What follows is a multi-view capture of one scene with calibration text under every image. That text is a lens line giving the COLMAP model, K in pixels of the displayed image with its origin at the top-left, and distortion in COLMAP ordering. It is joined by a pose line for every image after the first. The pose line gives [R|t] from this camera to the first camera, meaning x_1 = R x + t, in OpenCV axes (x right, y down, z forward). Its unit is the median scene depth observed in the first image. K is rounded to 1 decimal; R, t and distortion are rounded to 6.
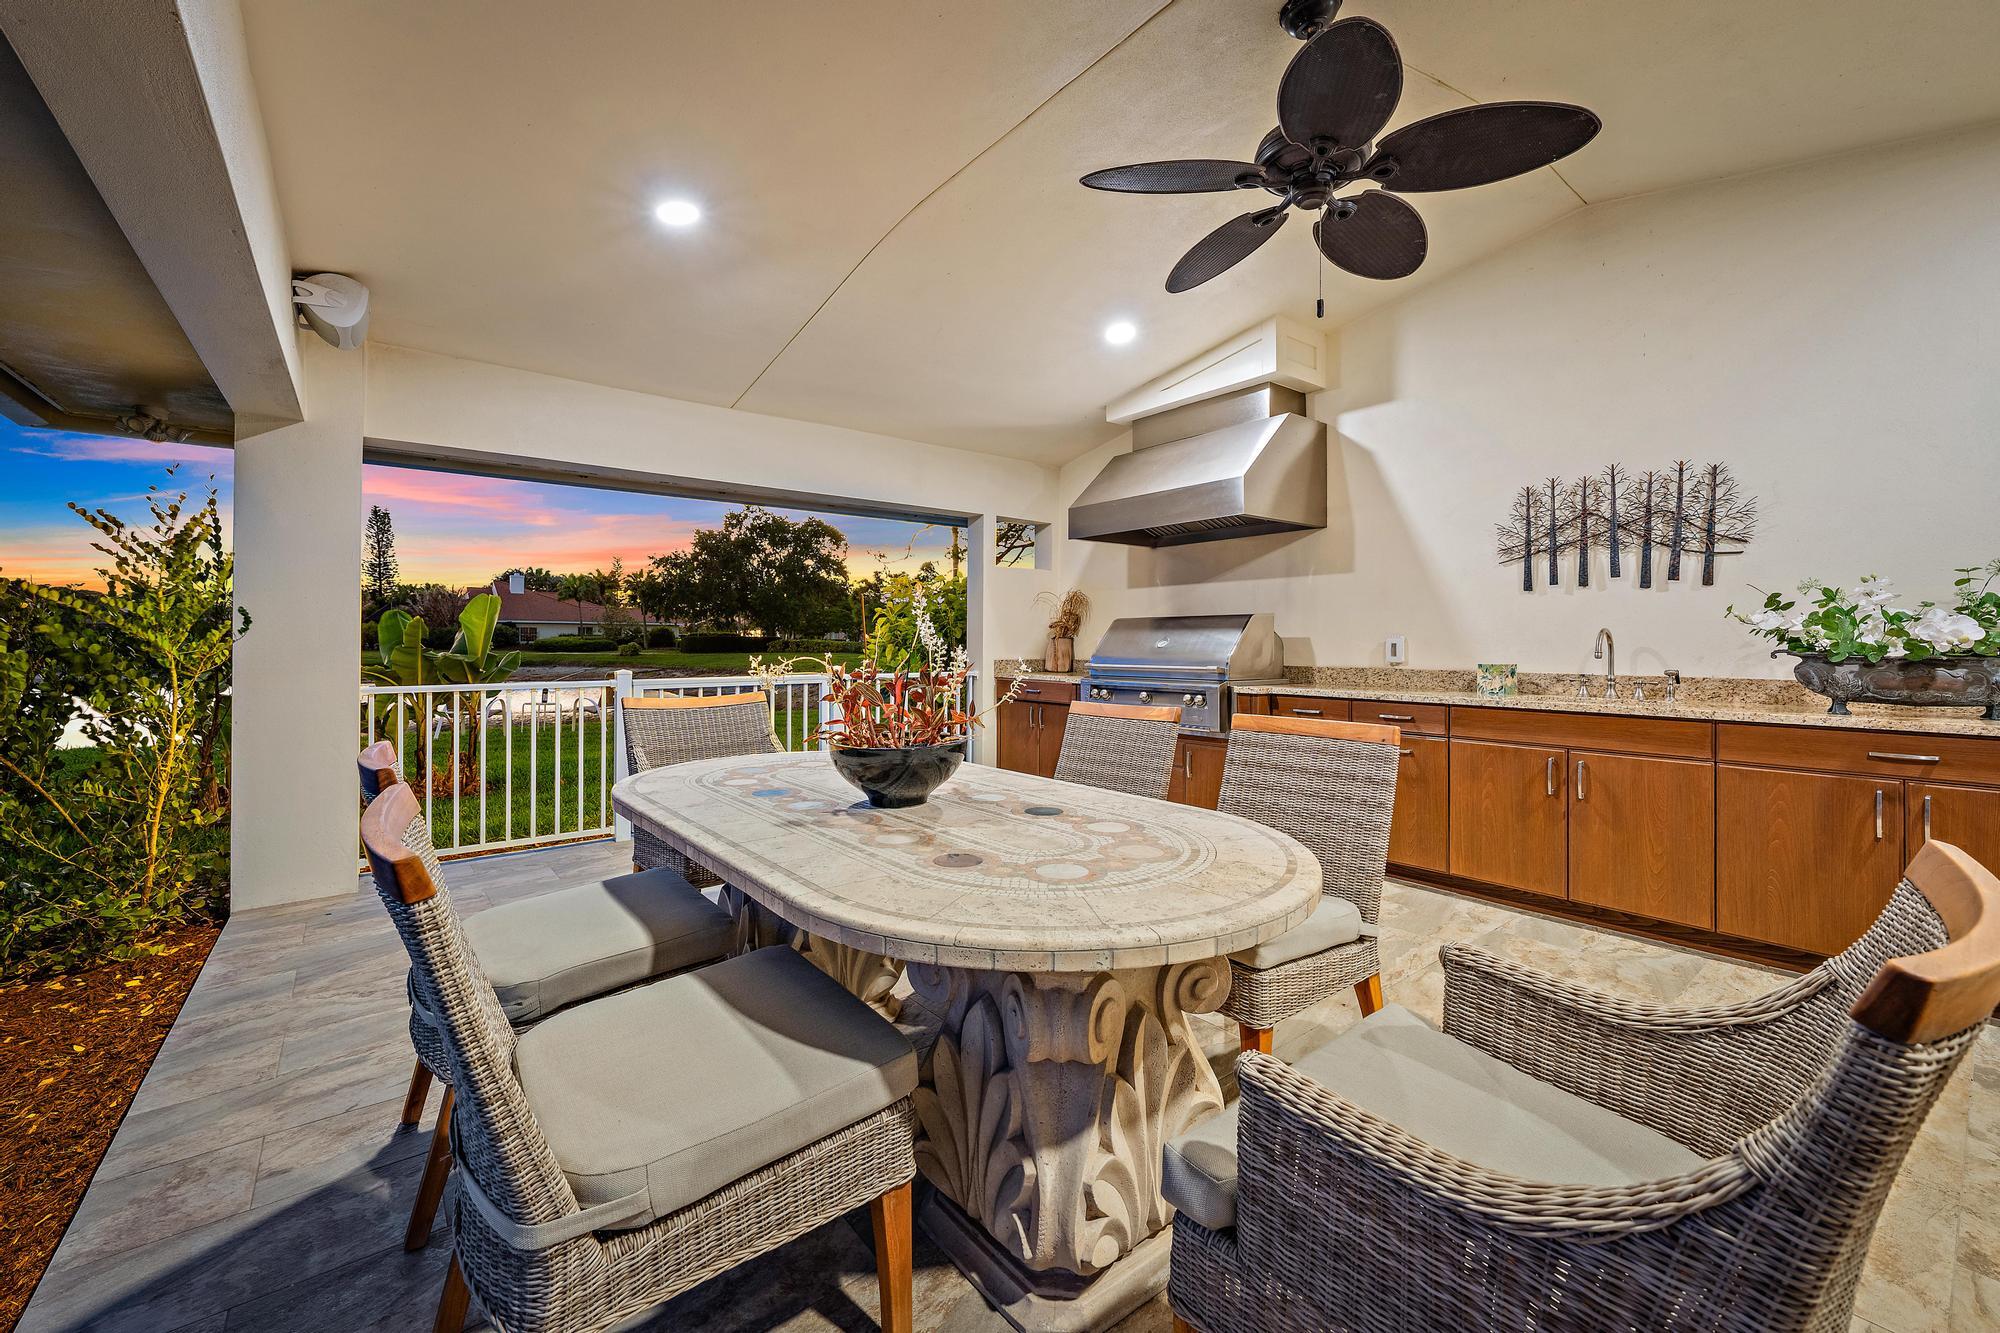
lens RADIAL K [[812.7, 0, 1009.2], [0, 812.7, 641.7], [0, 0, 1]] dist [-0.002230, -0.000255]
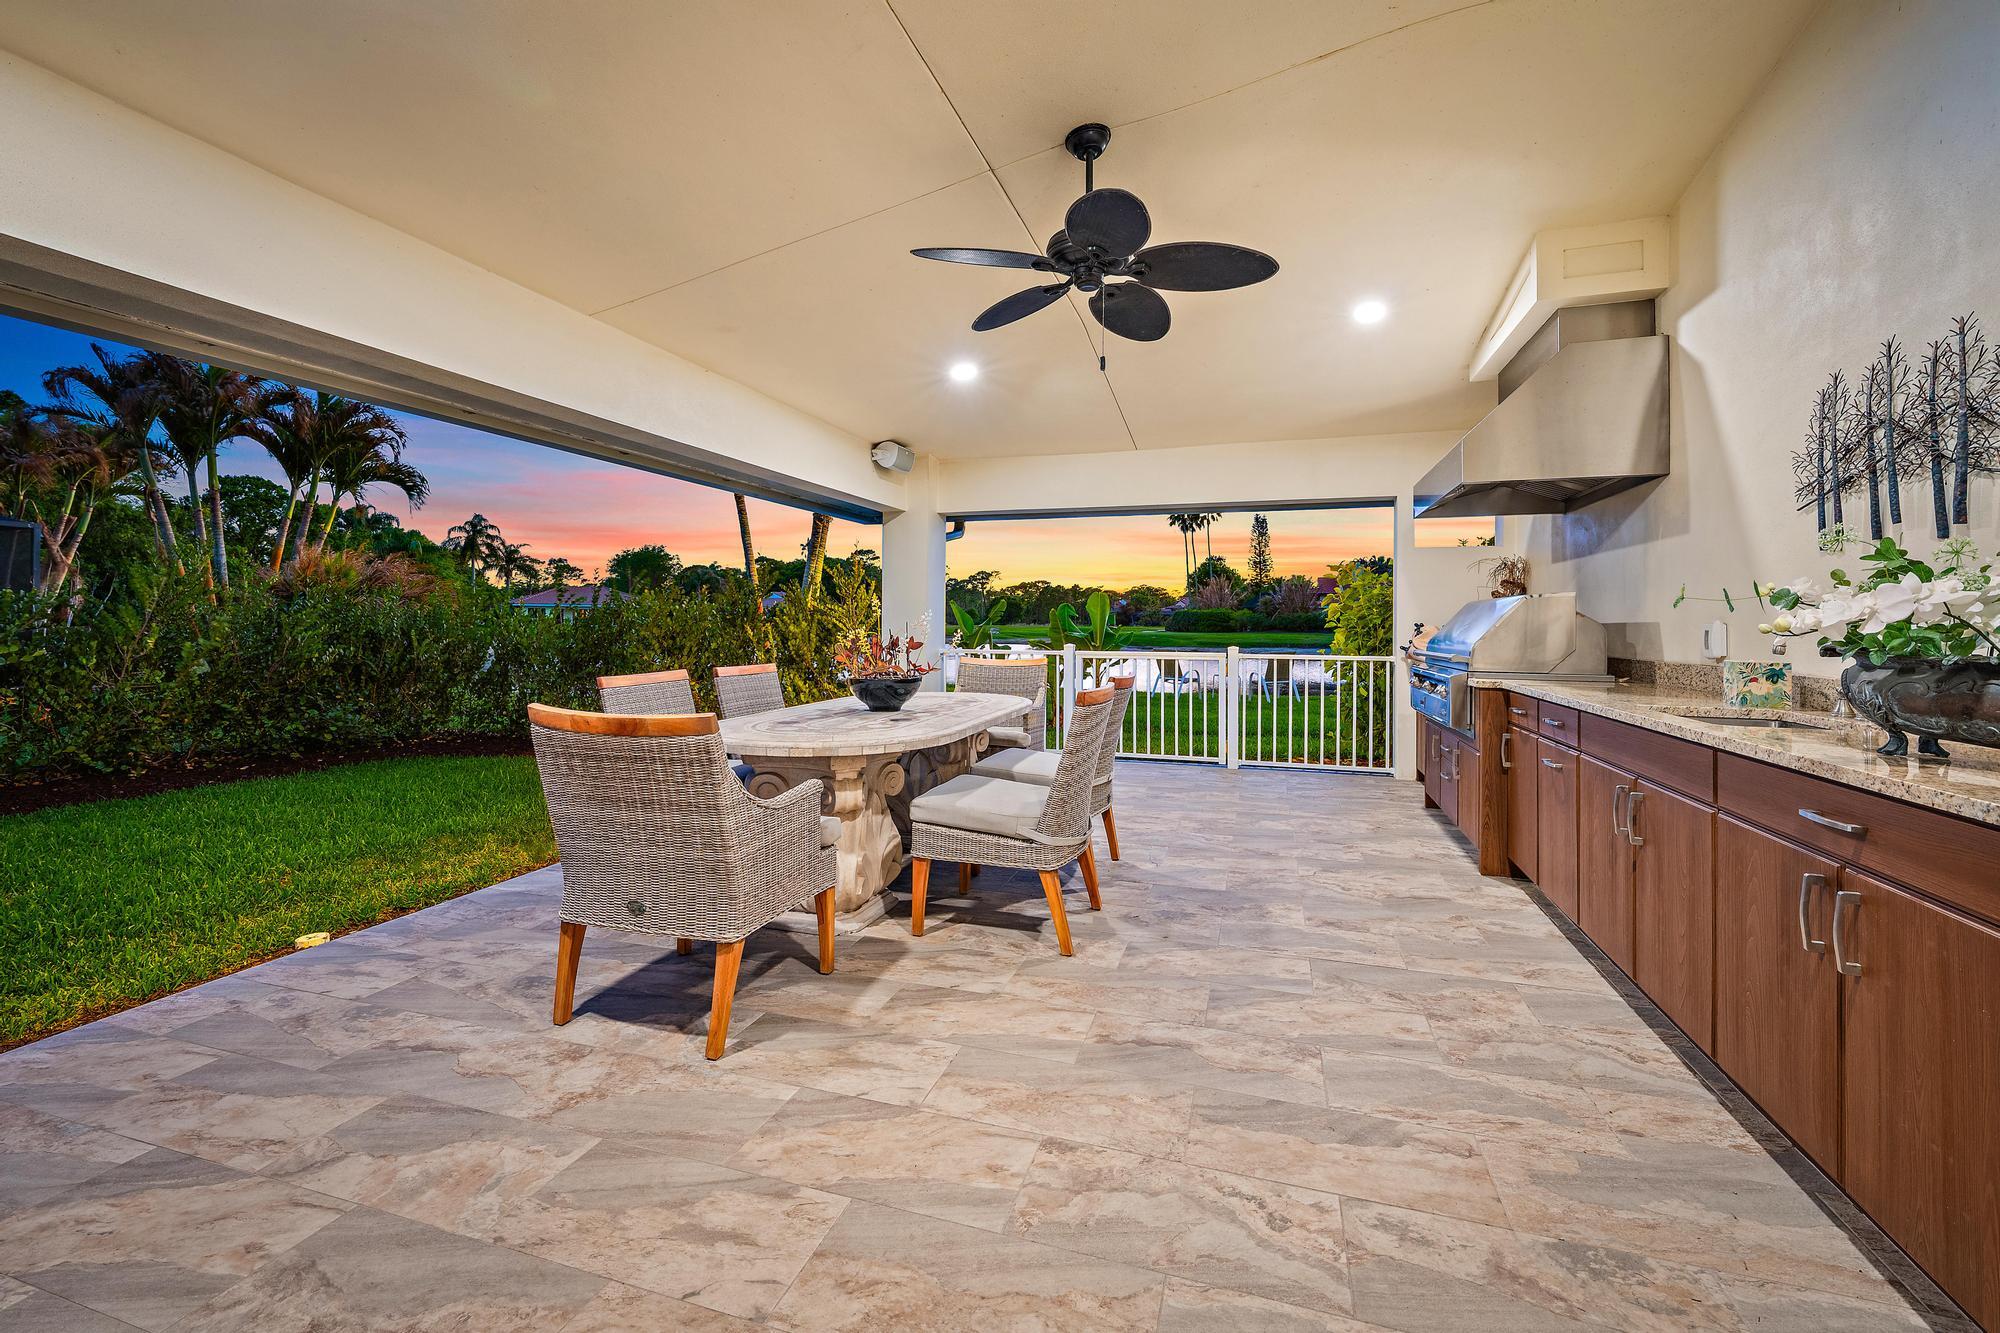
lens RADIAL K [[809.2, 0, 995.8], [0, 809.2, 618.5], [0, 0, 1]] dist [-0.000809, -0.000134]
pose [[0.543714, -0.000786, -0.839270, 0.047826], [-0.006957, 0.999961, -0.005443, -0.000027], [0.839242, 0.008798, 0.543688, 0.005999]]
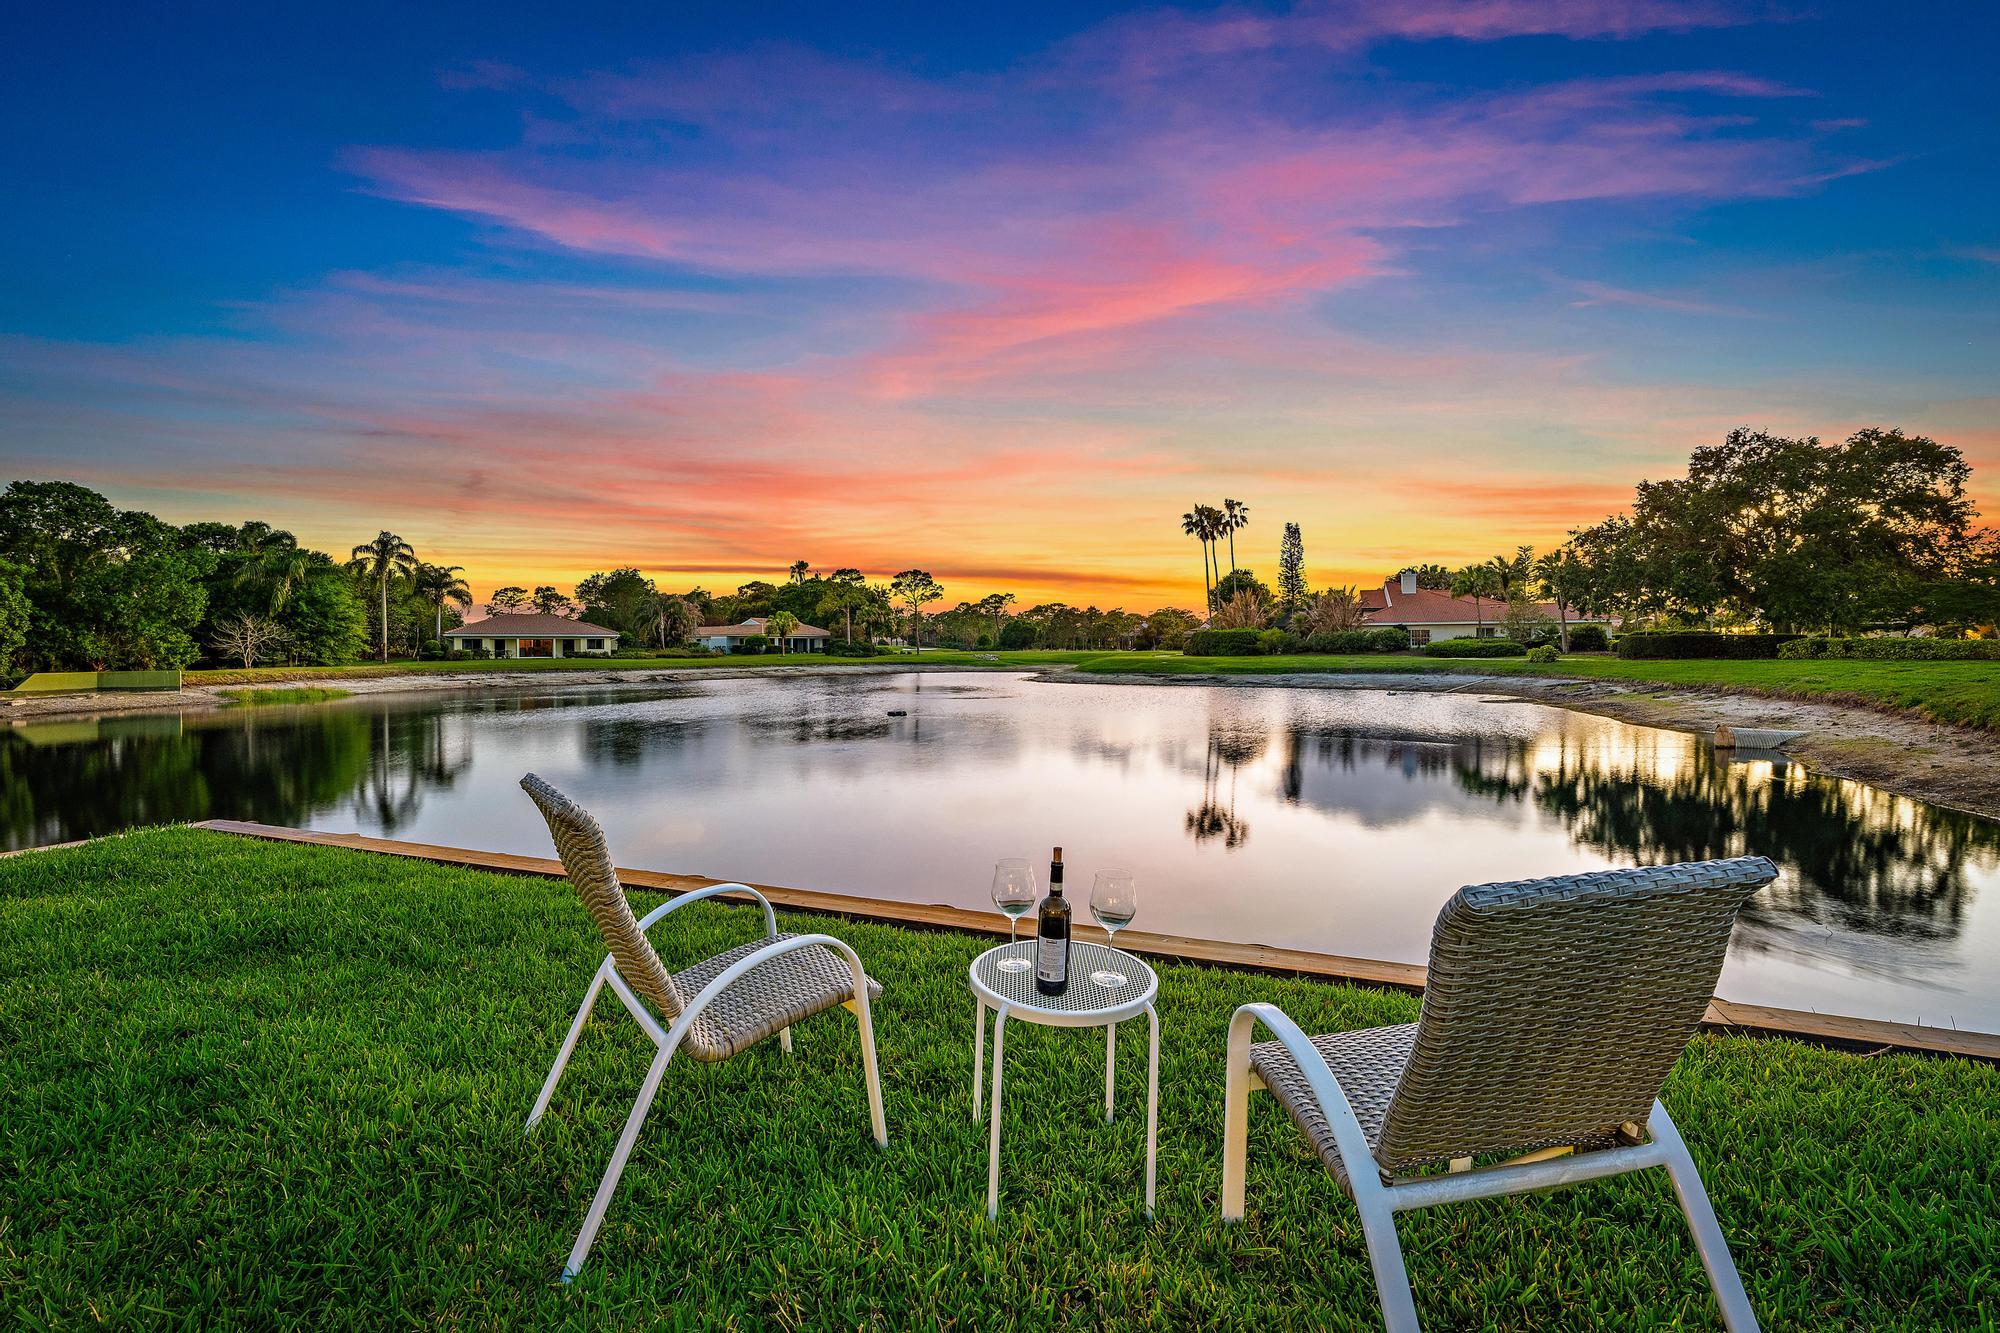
lens RADIAL K [[812.7, 0, 1009.2], [0, 812.7, 641.7], [0, 0, 1]] dist [-0.002230, -0.000255]
pose [[0.526887, -0.011610, -0.849856, -0.077355], [0.006164, 0.999933, -0.009839, 0.002087], [0.849913, -0.000055, 0.526923, 0.159607]]
